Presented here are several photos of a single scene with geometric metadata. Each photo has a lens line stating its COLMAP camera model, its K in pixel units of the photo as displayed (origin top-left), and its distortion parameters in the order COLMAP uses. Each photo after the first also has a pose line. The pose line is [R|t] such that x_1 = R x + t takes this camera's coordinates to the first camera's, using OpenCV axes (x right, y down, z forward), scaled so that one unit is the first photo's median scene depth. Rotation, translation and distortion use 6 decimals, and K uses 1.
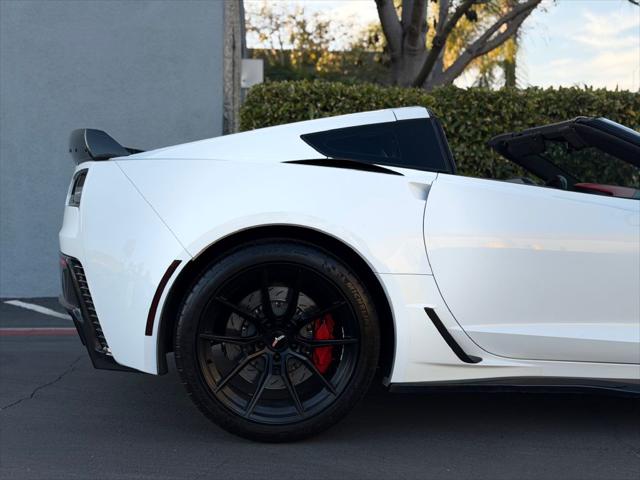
lens RADIAL K [[889.0, 0, 323.8], [0, 889.0, 240.4], [0, 0, 1]] dist [0.190312, -0.404216]
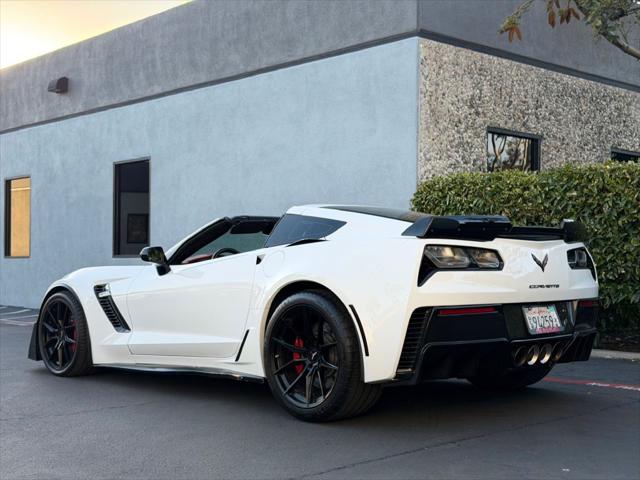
lens RADIAL K [[888.5, 0, 320.0], [0, 888.5, 240.0], [0, 0, 1]] dist [0.178836, -0.312179]
pose [[0.619420, -0.029789, -0.784494, 0.859350], [-0.034387, 0.997291, -0.065020, 0.005147], [0.784306, 0.067251, 0.616718, 0.073150]]
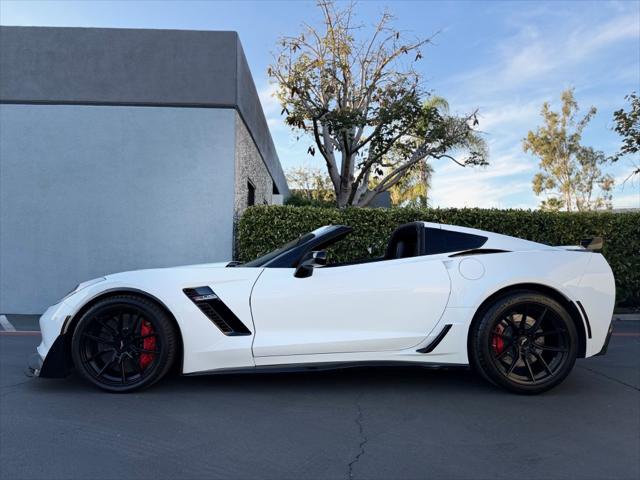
lens RADIAL K [[445.5, 0, 320.0], [0, 445.5, 240.0], [0, 0, 1]] dist [0.068737, -0.080254]
pose [[0.998256, -0.000879, -0.059031, 0.139799], [-0.004880, 0.995238, -0.097352, -0.005744], [0.058835, 0.097470, 0.993498, 0.038041]]
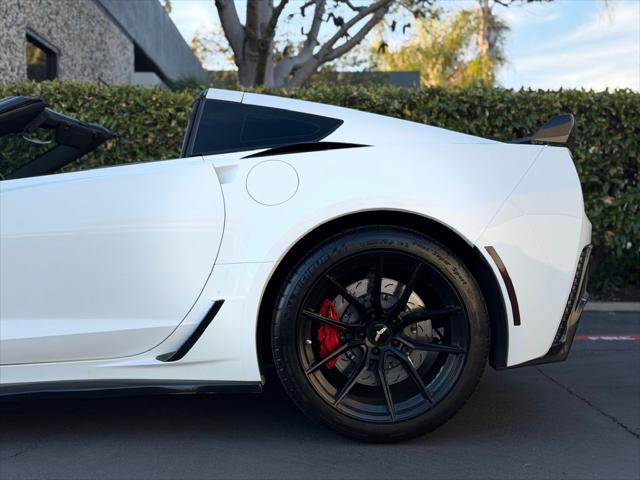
lens RADIAL K [[889.0, 0, 323.8], [0, 889.0, 240.4], [0, 0, 1]] dist [0.190312, -0.404216]
pose [[0.998569, -0.008561, -0.052786, 0.309358], [0.007022, 0.999547, -0.029276, 0.017985], [0.053012, 0.028863, 0.998177, 0.079806]]
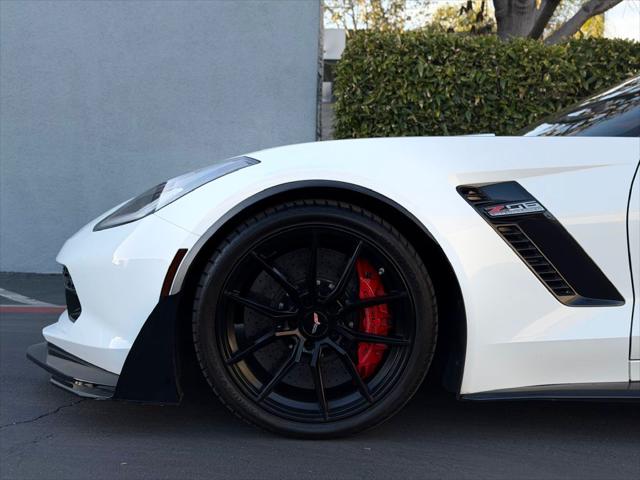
lens RADIAL K [[888.5, 0, 320.0], [0, 888.5, 240.0], [0, 0, 1]] dist [0.178836, -0.312179]
pose [[0.997319, 0.013383, -0.071938, -0.045929], [-0.012706, 0.999871, 0.009869, 0.017606], [0.072060, -0.008928, 0.997360, 0.122501]]
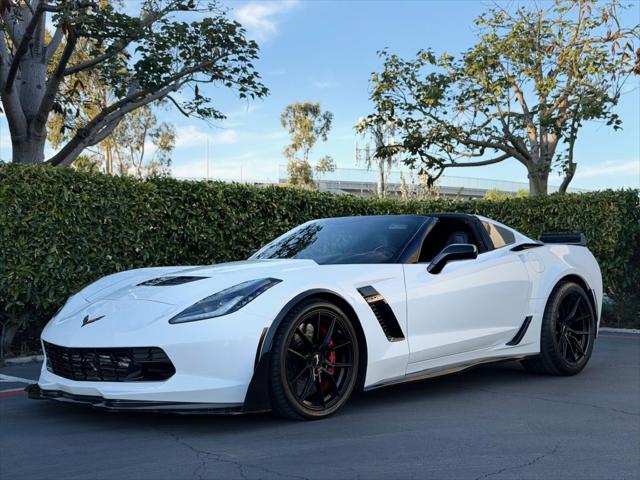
lens RADIAL K [[888.5, 0, 320.0], [0, 888.5, 240.0], [0, 0, 1]] dist [0.178836, -0.312179]
pose [[0.749040, 0.006900, 0.662489, -0.518770], [0.049400, 0.996581, -0.066233, 0.006477], [-0.660680, 0.082338, 0.746138, -0.054343]]
